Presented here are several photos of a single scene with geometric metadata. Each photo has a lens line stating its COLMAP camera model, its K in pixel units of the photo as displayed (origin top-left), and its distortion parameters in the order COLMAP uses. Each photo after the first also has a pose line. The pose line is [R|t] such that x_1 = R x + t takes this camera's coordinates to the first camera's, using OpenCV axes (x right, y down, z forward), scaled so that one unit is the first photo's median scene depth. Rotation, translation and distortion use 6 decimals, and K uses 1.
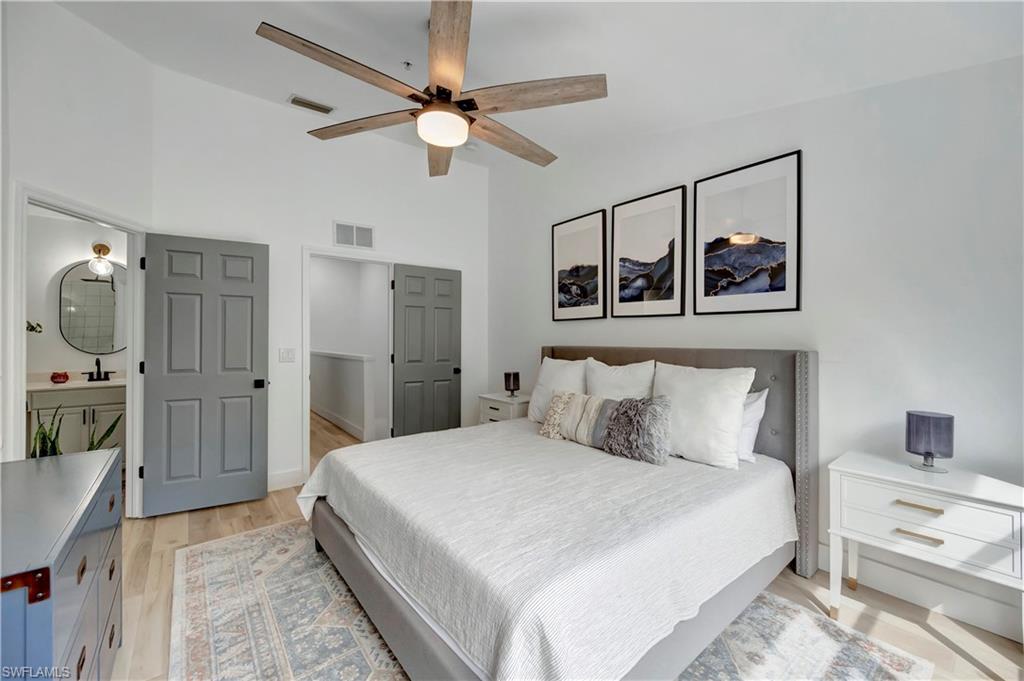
lens RADIAL K [[405.0, 0, 512.2], [0, 405.0, 341.5], [0, 0, 1]] dist [-0.000484, -0.000341]
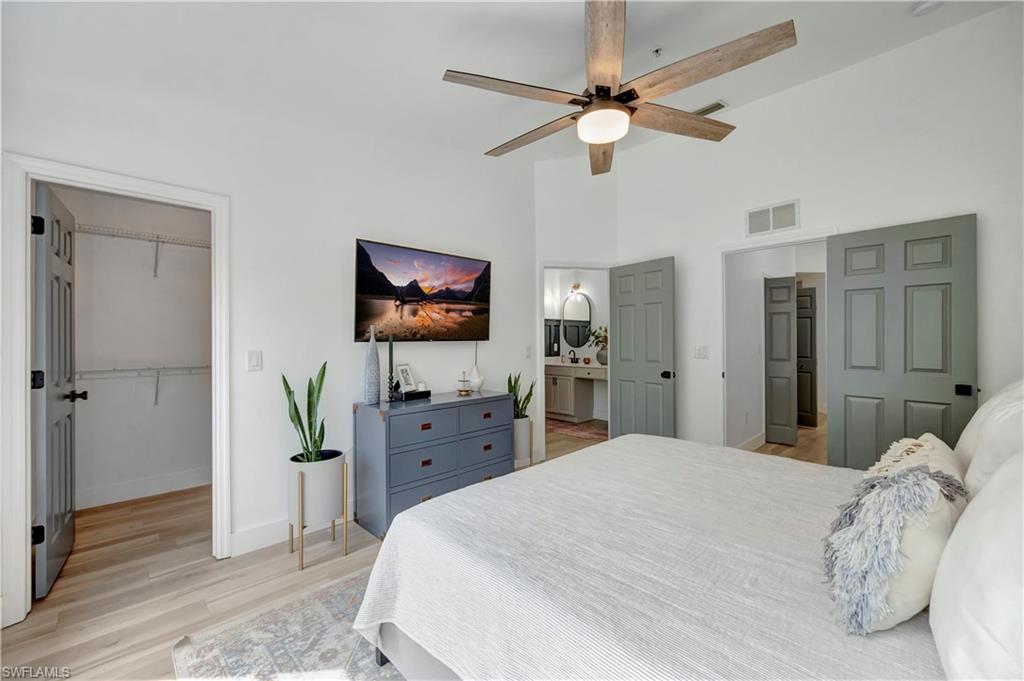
lens RADIAL K [[405.0, 0, 512.2], [0, 405.0, 341.5], [0, 0, 1]] dist [-0.000484, -0.000341]
pose [[0.098231, -0.004075, -0.995155, 0.565478], [0.000211, 0.999992, -0.004074, 0.010747], [0.995164, 0.000191, 0.098231, 0.468751]]
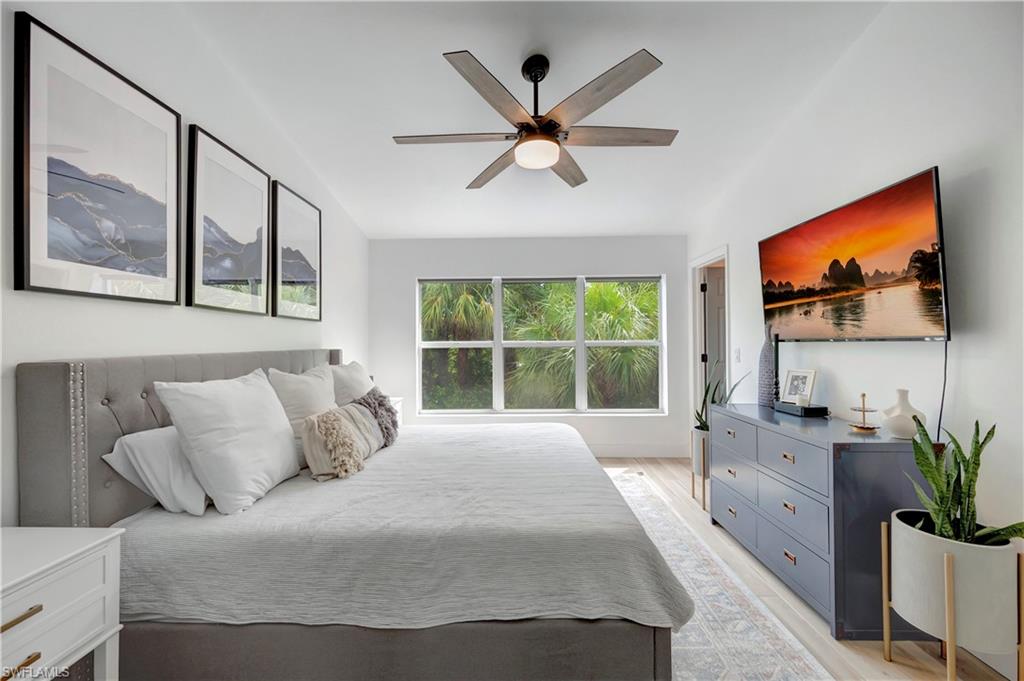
lens RADIAL K [[405.0, 0, 512.2], [0, 405.0, 341.5], [0, 0, 1]] dist [-0.000484, -0.000341]
pose [[-0.765076, 0.005409, 0.643918, -0.584451], [0.010878, 0.999931, 0.004525, -0.003917], [-0.643848, 0.010467, -0.765081, 1.327619]]
